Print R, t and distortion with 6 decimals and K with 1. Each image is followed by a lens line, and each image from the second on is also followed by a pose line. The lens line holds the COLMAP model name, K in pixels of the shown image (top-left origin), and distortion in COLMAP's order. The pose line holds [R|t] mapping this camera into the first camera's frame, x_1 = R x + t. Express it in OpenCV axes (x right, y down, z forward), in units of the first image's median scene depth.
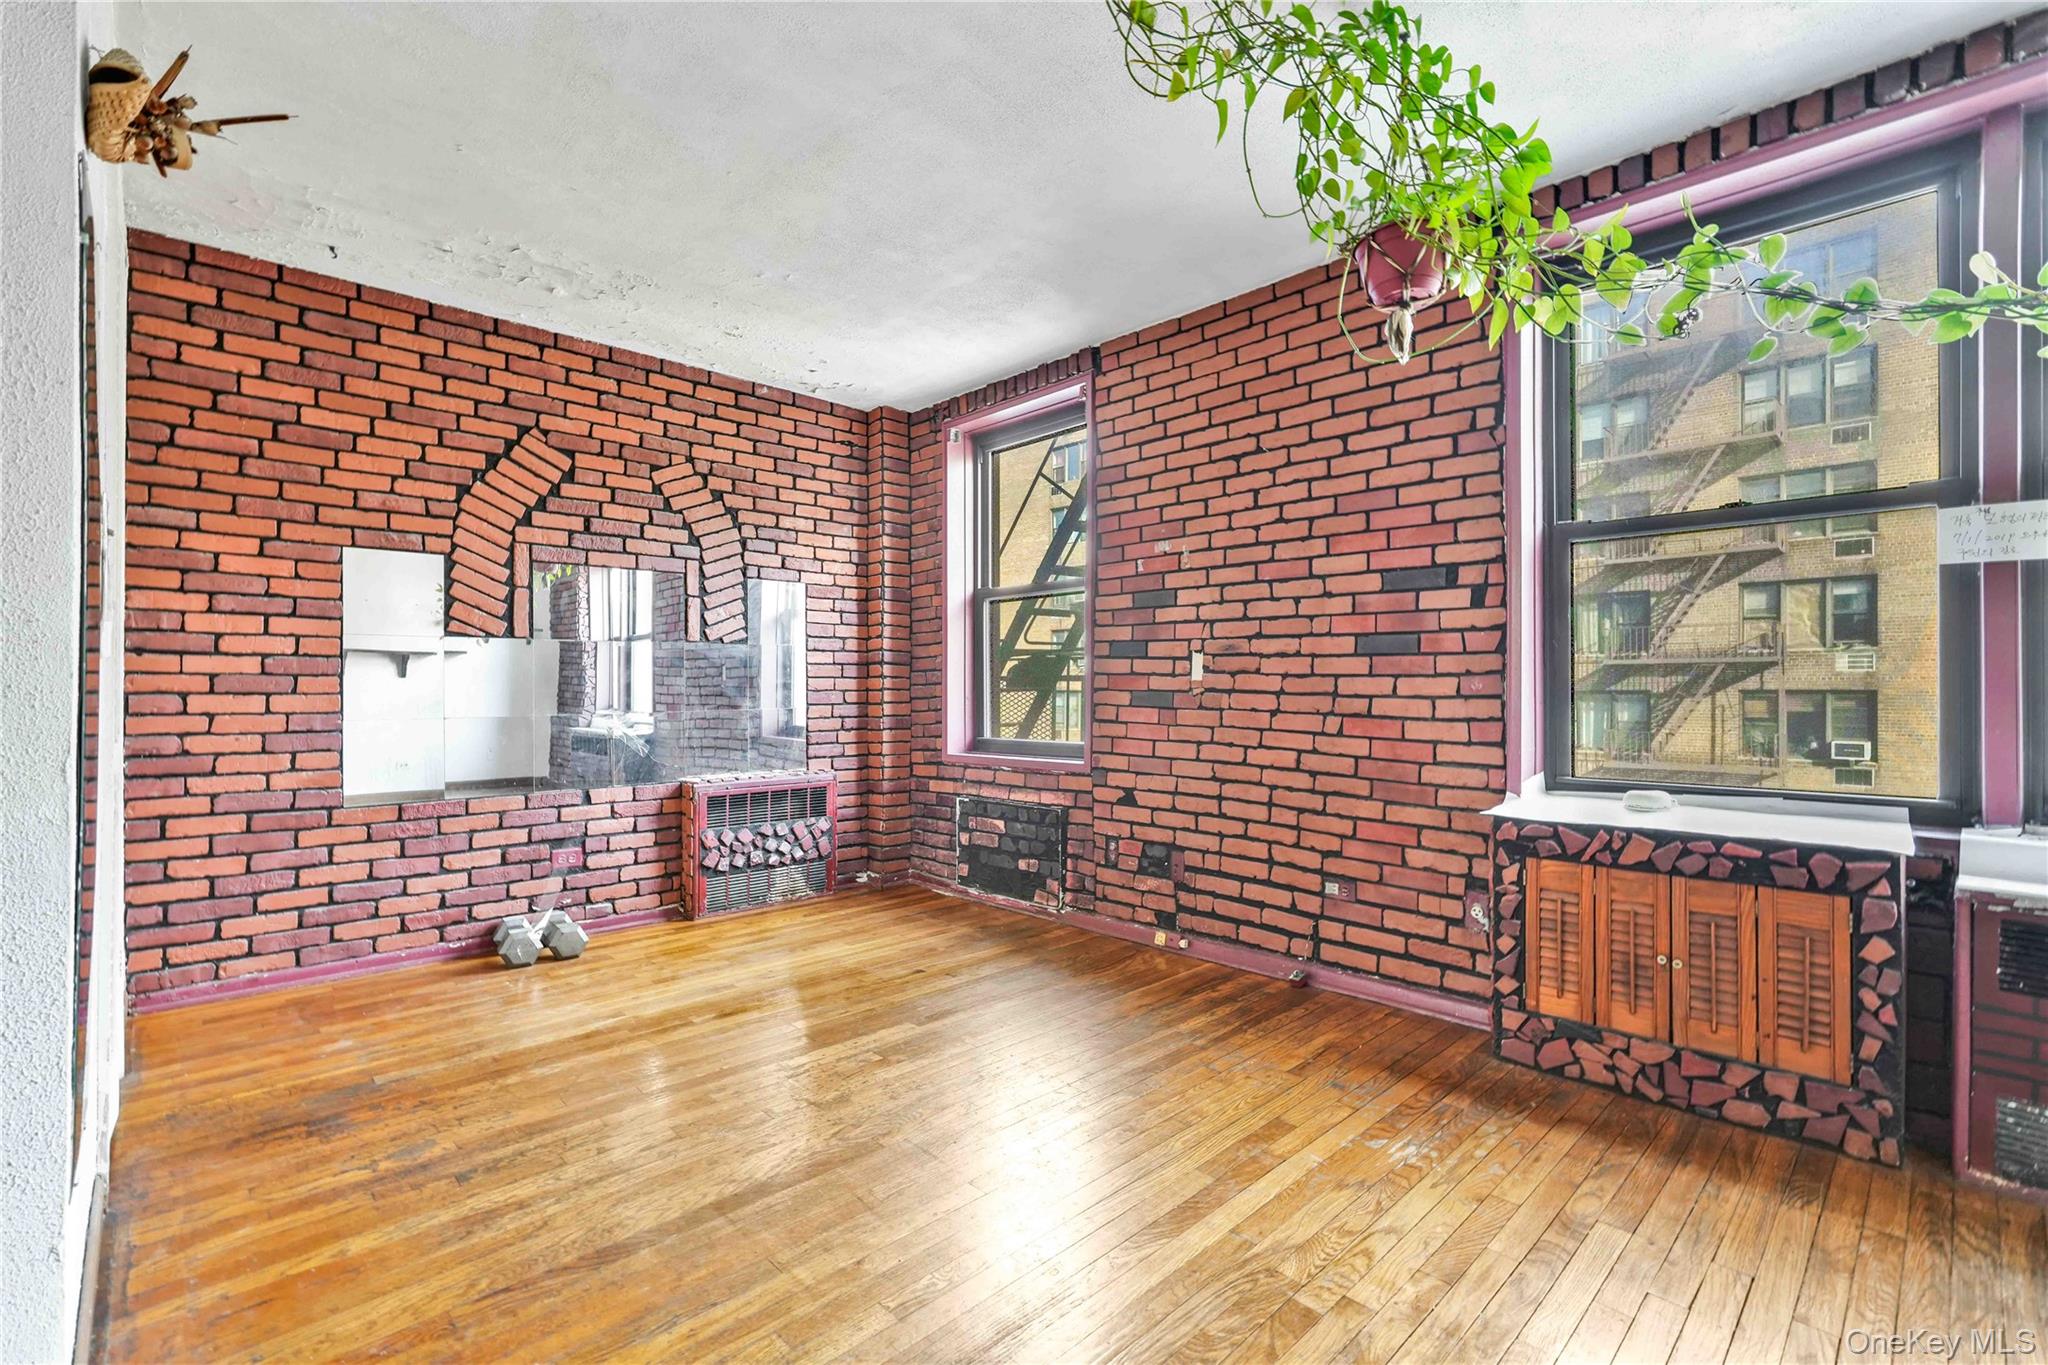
lens RADIAL K [[901.3, 0, 1030.5], [0, 901.3, 680.7], [0, 0, 1]] dist [-0.000982, 0.000938]
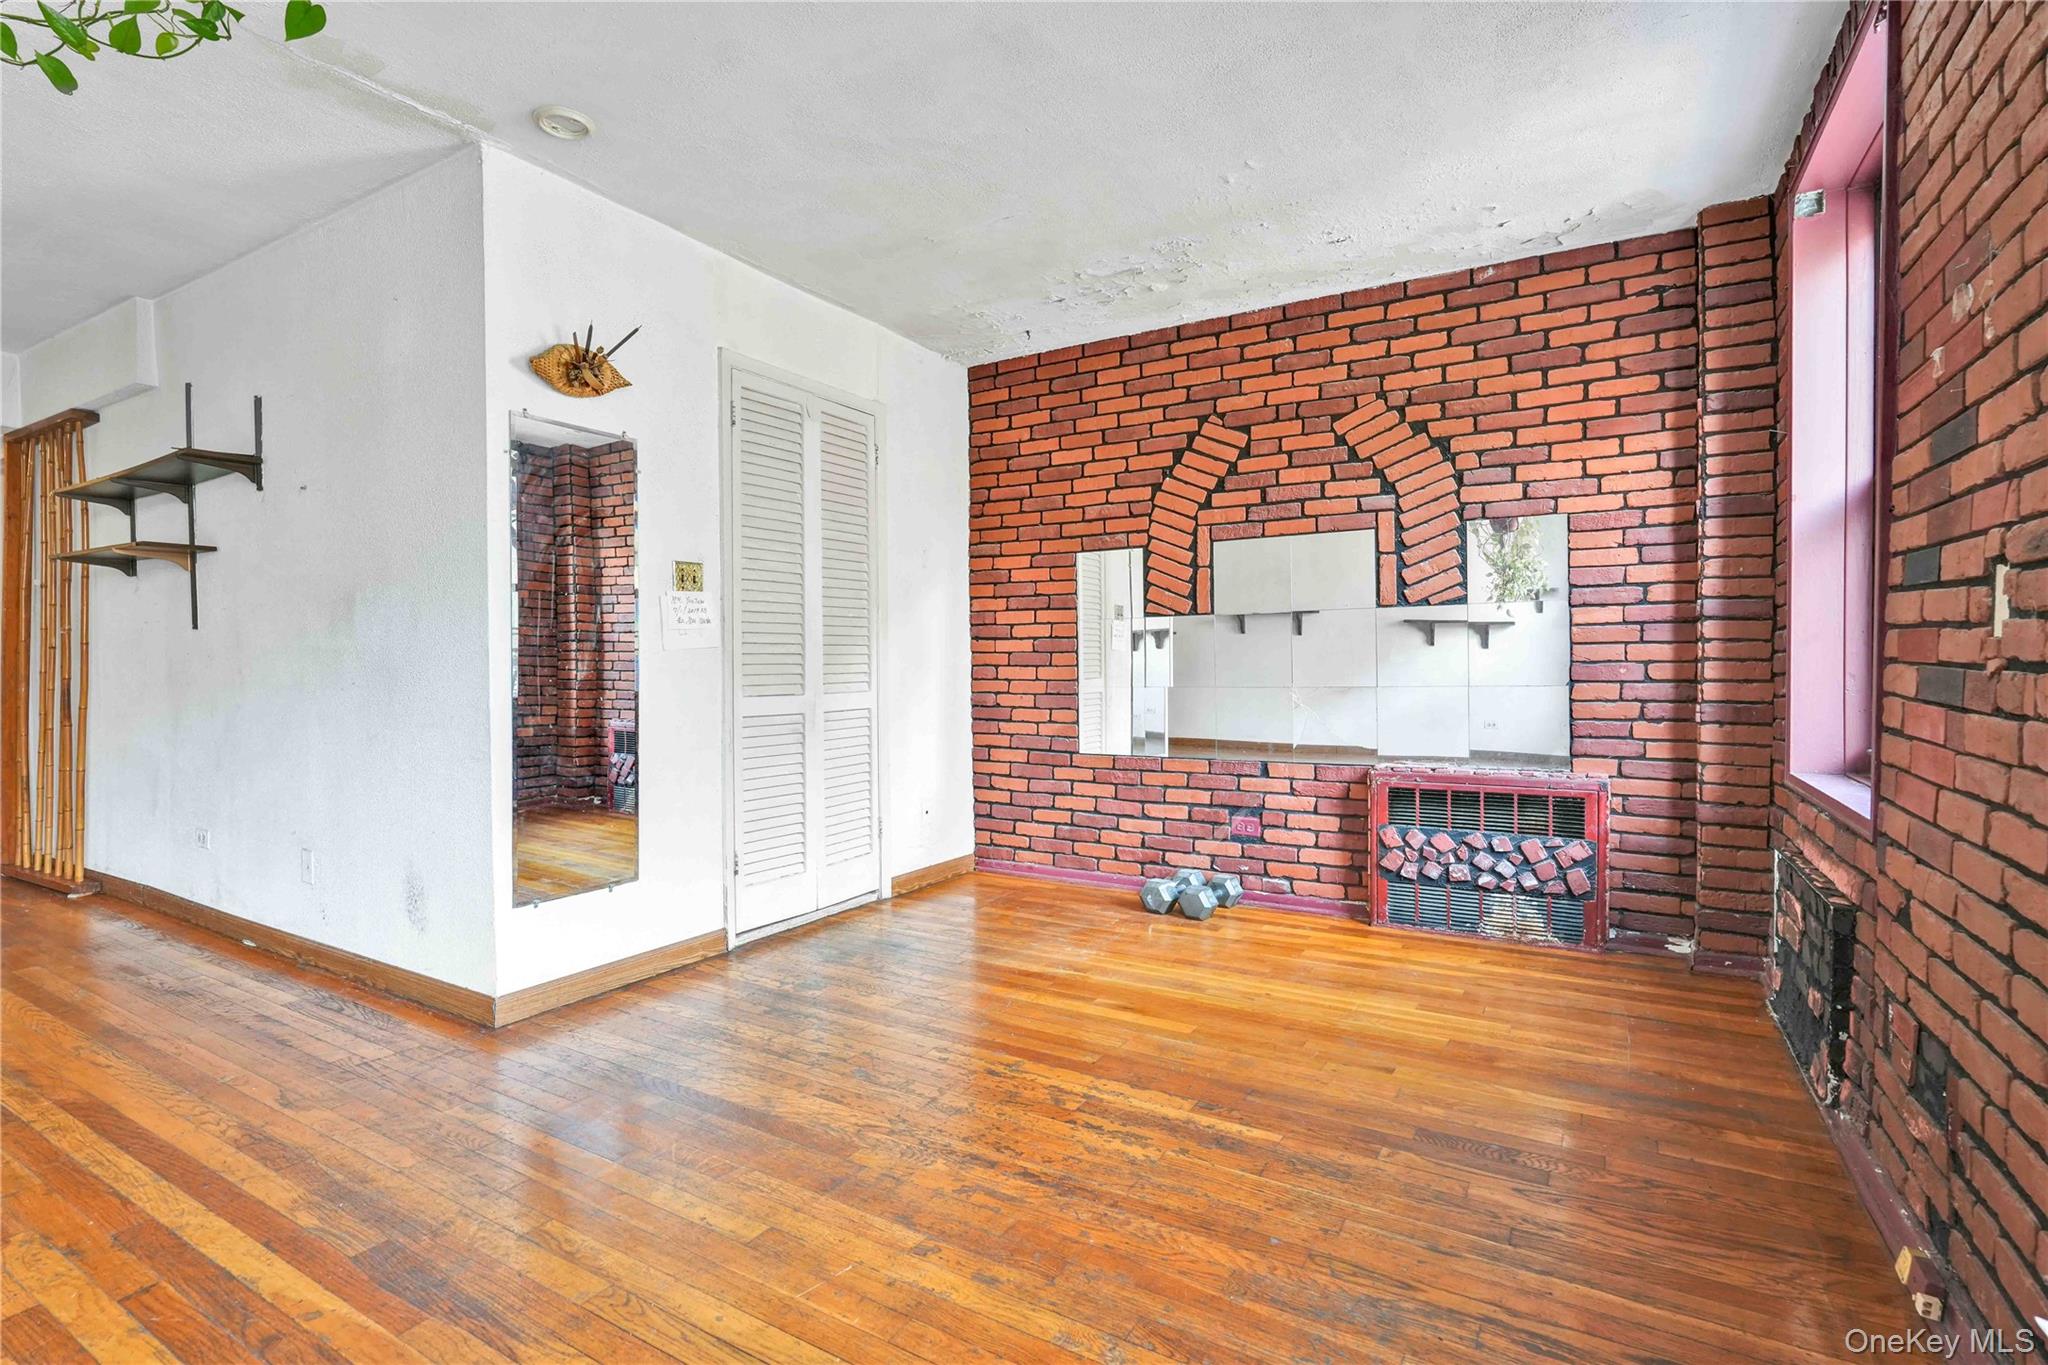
lens RADIAL K [[906.0, 0, 1026.1], [0, 906.0, 672.7], [0, 0, 1]] dist [-0.002239, 0.000231]
pose [[0.293025, 0.010442, -0.956048, 0.388993], [0.014786, 0.999771, 0.015451, 0.002530], [0.955990, -0.018664, 0.292804, 0.455960]]
